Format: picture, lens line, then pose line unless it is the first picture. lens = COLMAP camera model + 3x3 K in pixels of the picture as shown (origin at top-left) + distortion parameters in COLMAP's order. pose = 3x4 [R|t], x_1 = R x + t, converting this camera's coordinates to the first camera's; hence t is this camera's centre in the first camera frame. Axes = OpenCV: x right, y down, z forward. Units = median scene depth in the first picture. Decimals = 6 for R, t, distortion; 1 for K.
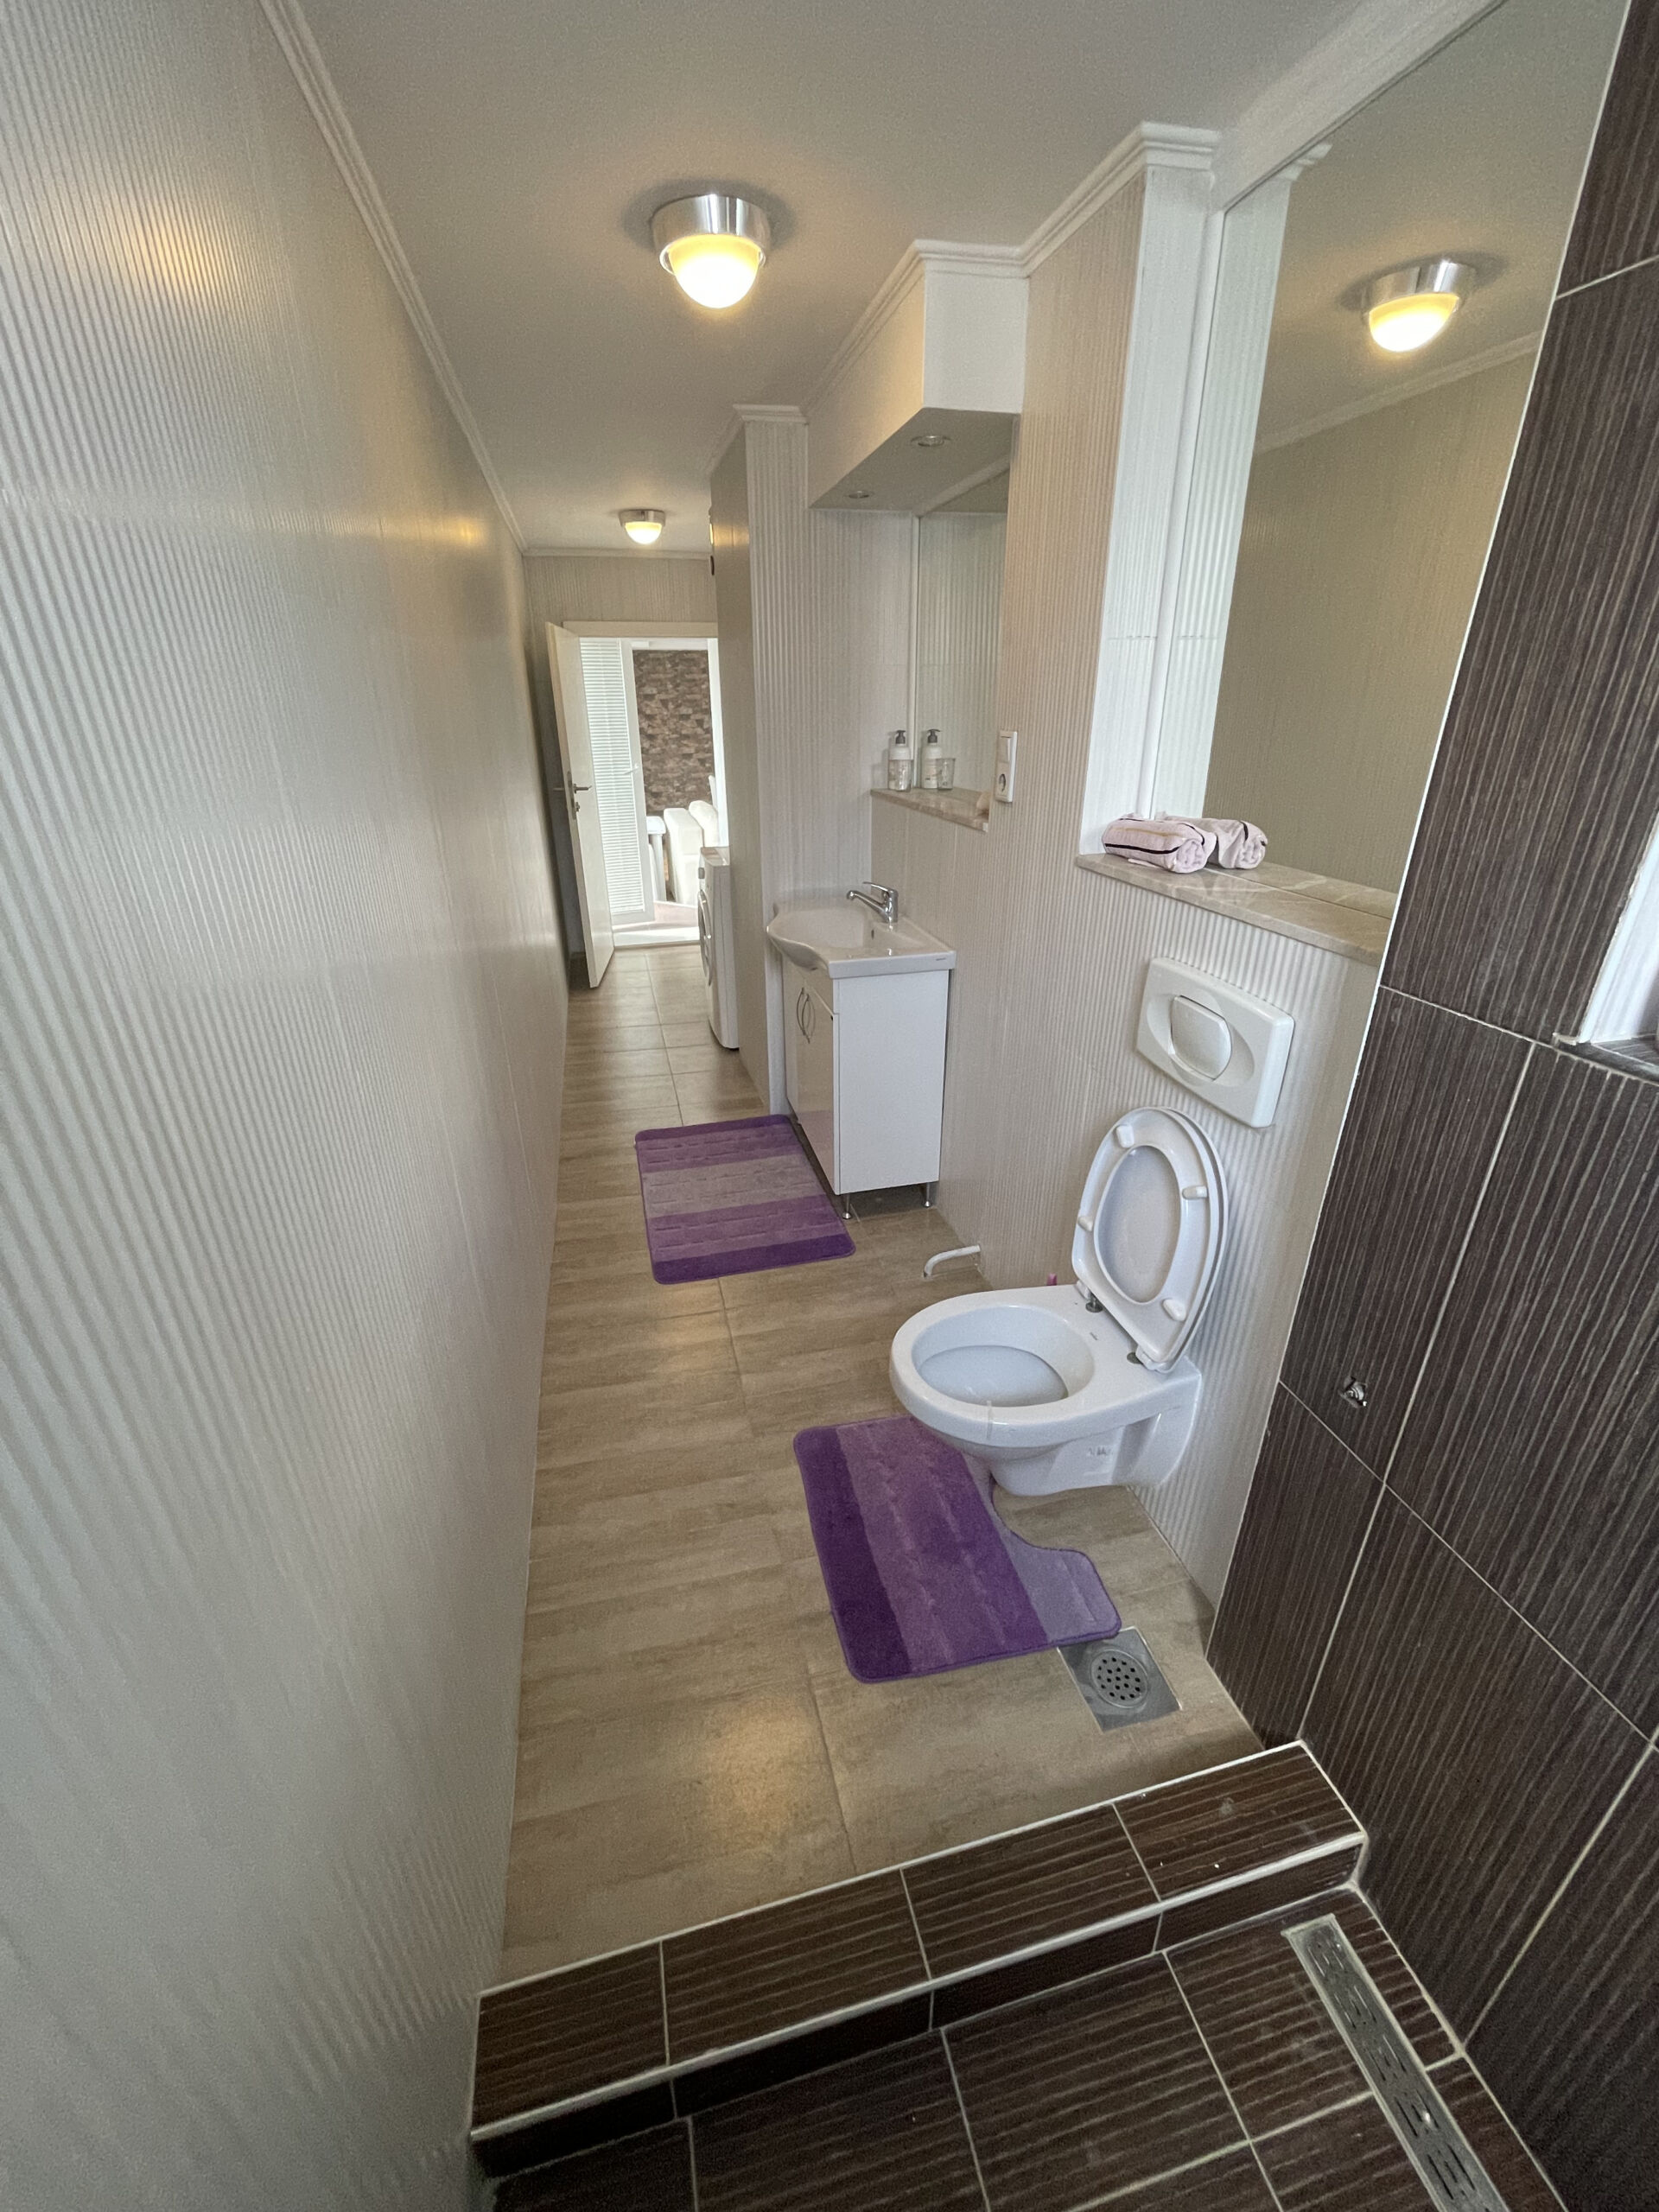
lens RADIAL K [[890.1, 0, 831.2], [0, 890.1, 1102.9], [0, 0, 1]] dist [-0.015777, 0.012227]
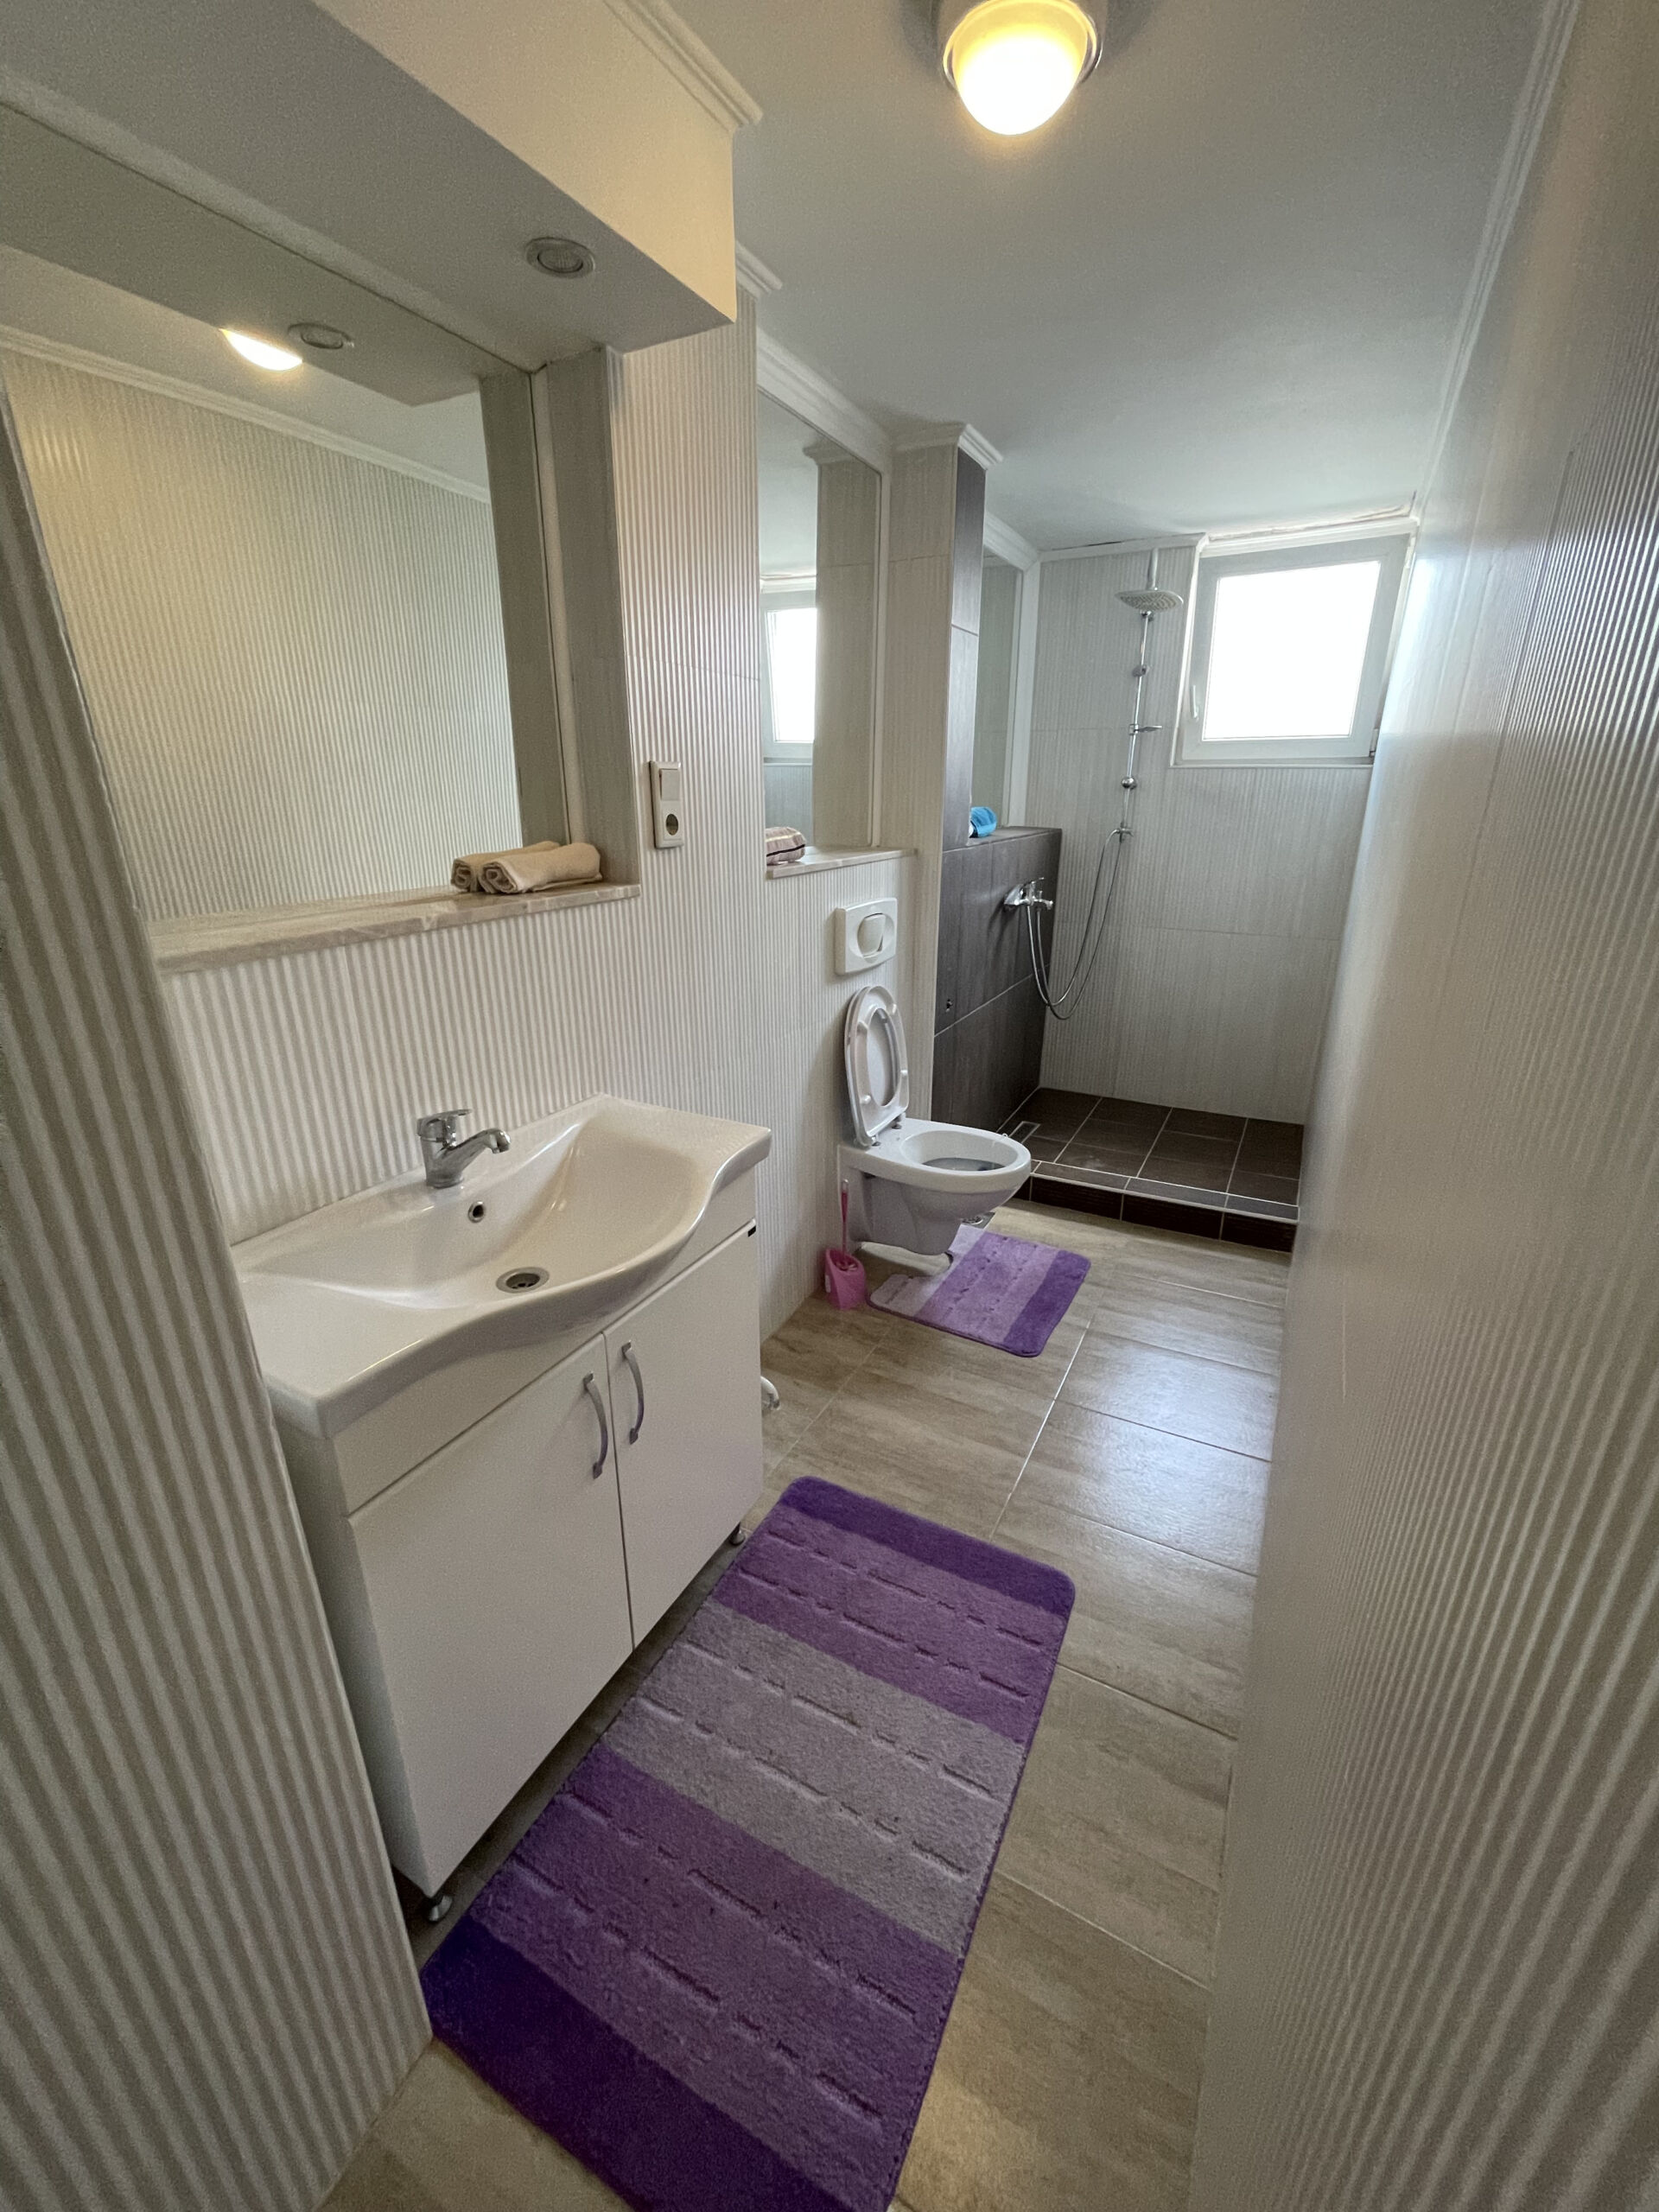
lens RADIAL K [[881.2, 0, 812.2], [0, 881.2, 1105.5], [0, 0, 1]] dist [-0.013373, 0.000205]
pose [[-0.734245, -0.216420, 0.643464, -0.578947], [0.284228, 0.762761, 0.580871, -0.729748], [-0.616521, 0.609392, -0.498541, 1.814204]]
